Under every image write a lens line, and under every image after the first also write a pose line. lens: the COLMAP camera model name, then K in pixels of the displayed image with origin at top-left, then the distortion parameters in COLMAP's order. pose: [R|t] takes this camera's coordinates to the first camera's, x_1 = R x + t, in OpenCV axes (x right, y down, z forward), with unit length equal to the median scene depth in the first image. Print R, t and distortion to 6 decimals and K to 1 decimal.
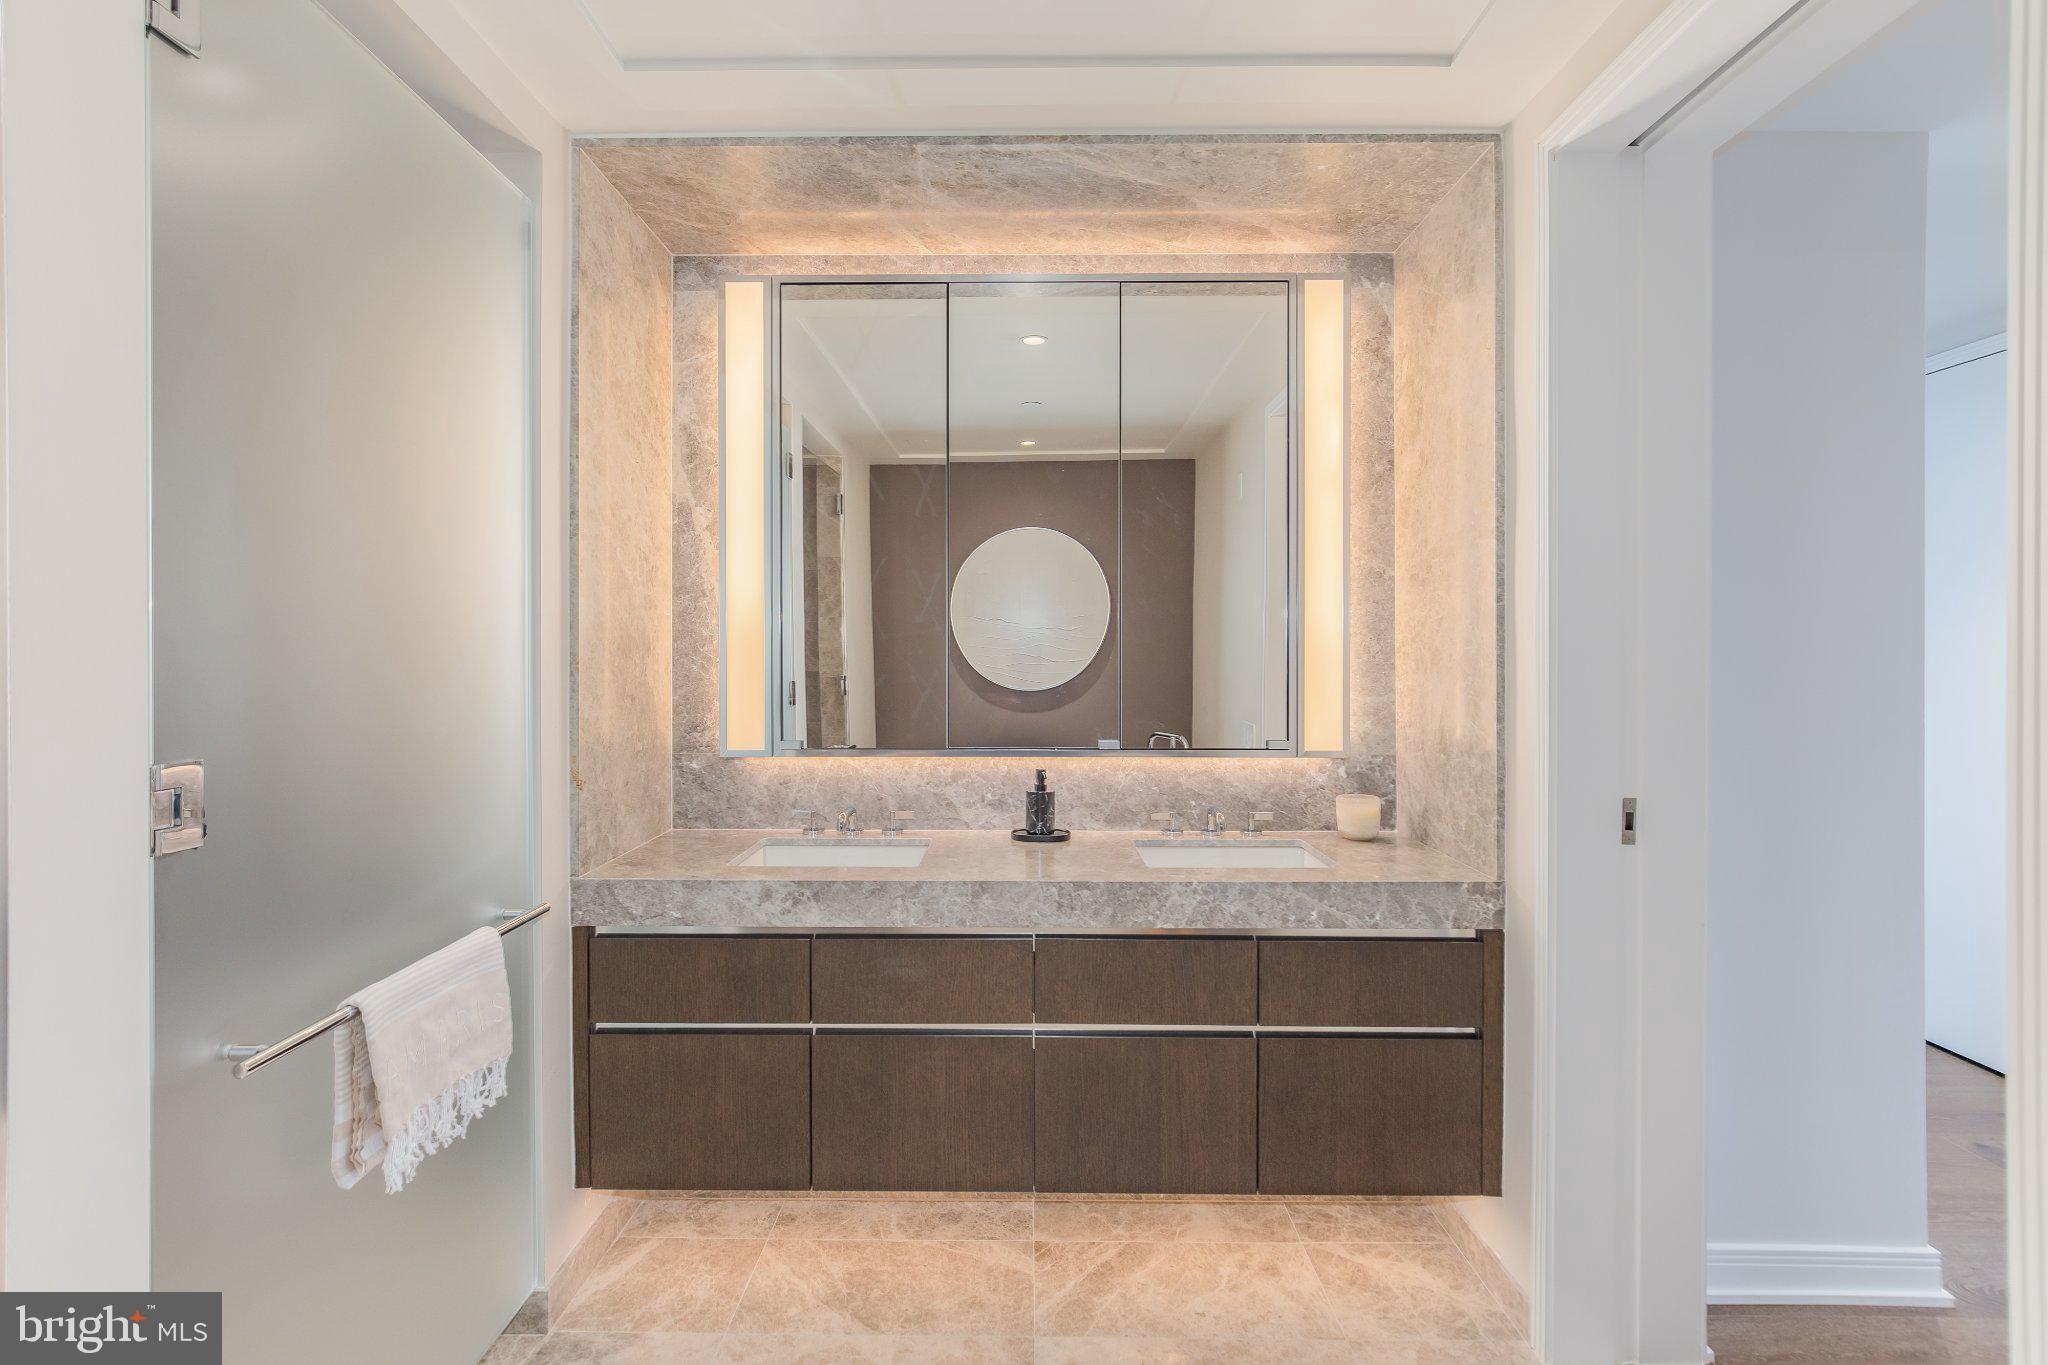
lens RADIAL K [[950.8, 0, 1029.2], [0, 950.8, 653.8], [0, 0, 1]] dist [0.002335, 0.000340]
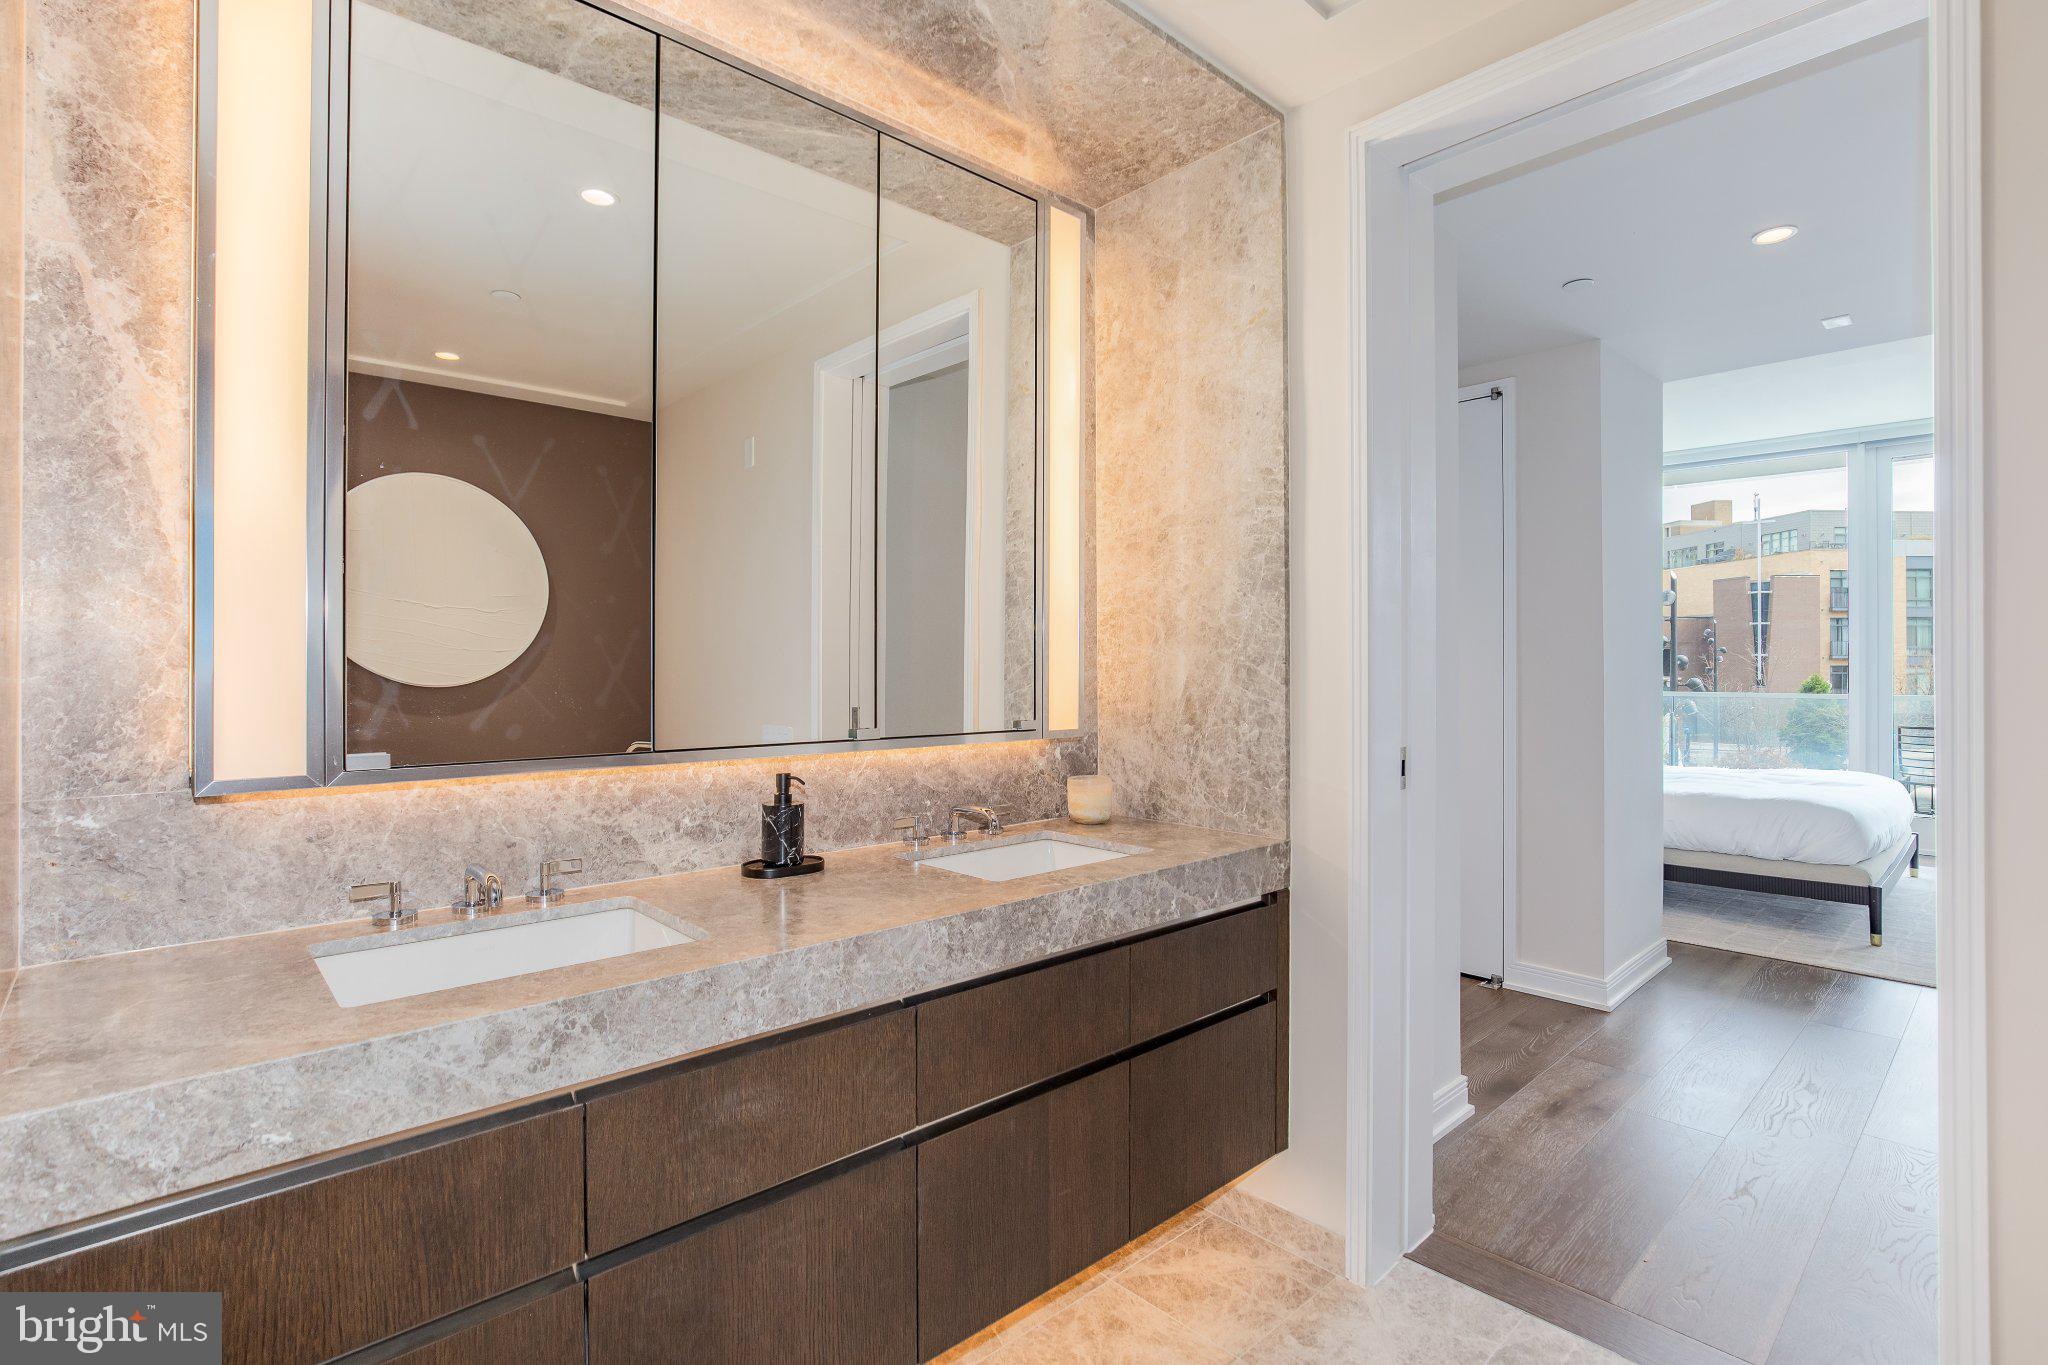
lens RADIAL K [[960.1, 0, 1014.3], [0, 960.1, 662.2], [0, 0, 1]] dist [-0.011544, 0.000685]
pose [[0.740509, 0.002988, 0.672039, -0.402814], [0.002232, 0.999974, -0.006904, 0.051844], [-0.672042, 0.006612, 0.740483, 0.418661]]
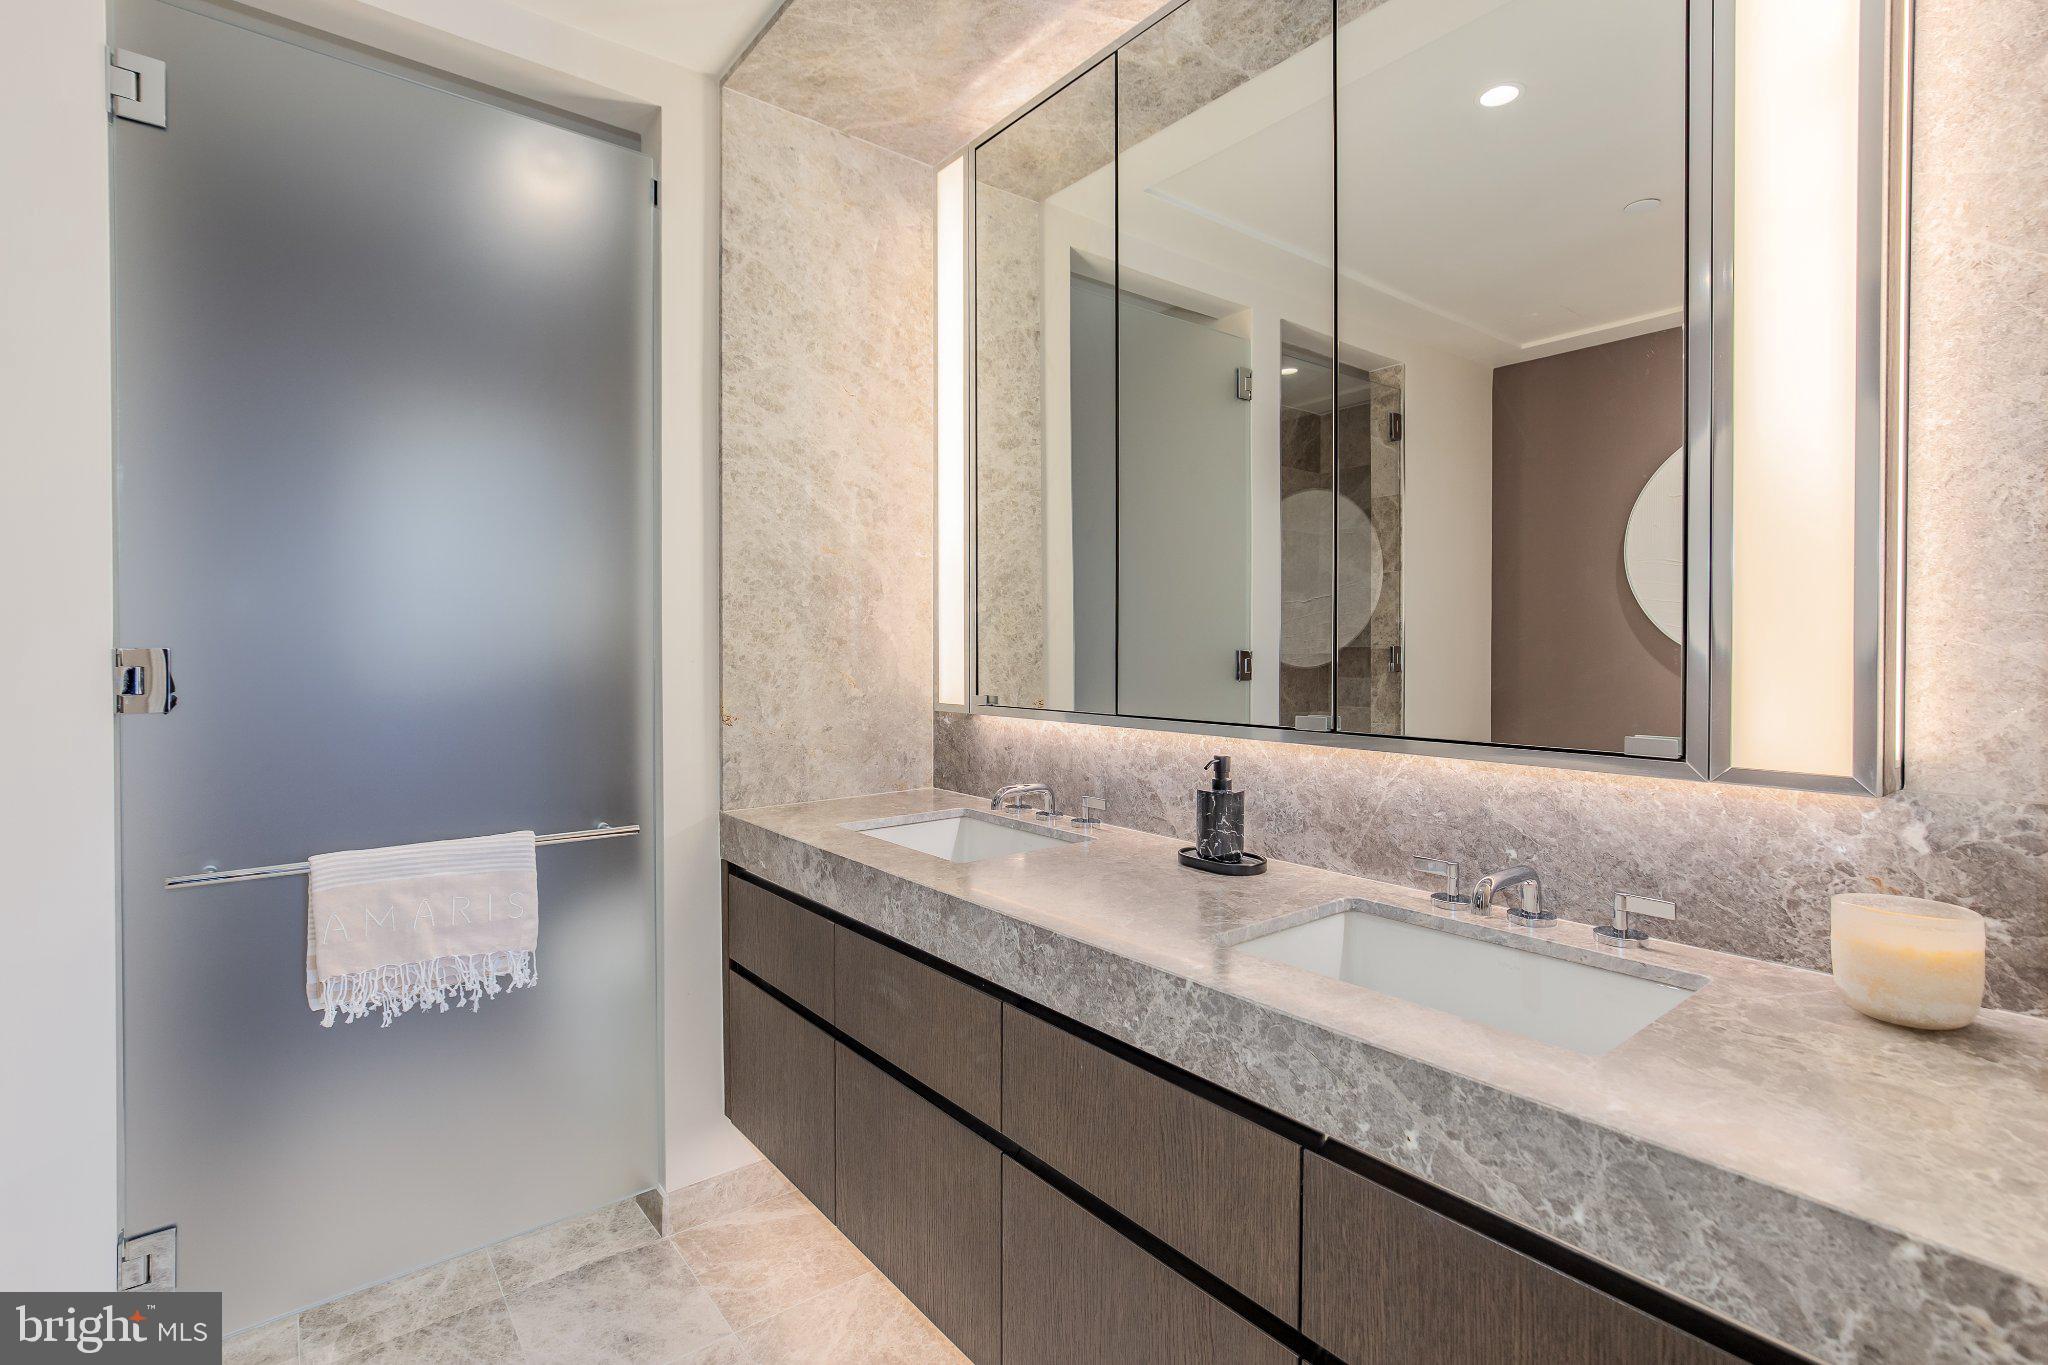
lens RADIAL K [[956.1, 0, 1015.0], [0, 956.1, 662.1], [0, 0, 1]] dist [-0.005216, 0.005200]
pose [[0.623021, 0.010585, -0.782133, 0.496490], [-0.002060, 0.999927, 0.011892, 0.061662], [0.782202, -0.005798, 0.622998, 0.590367]]
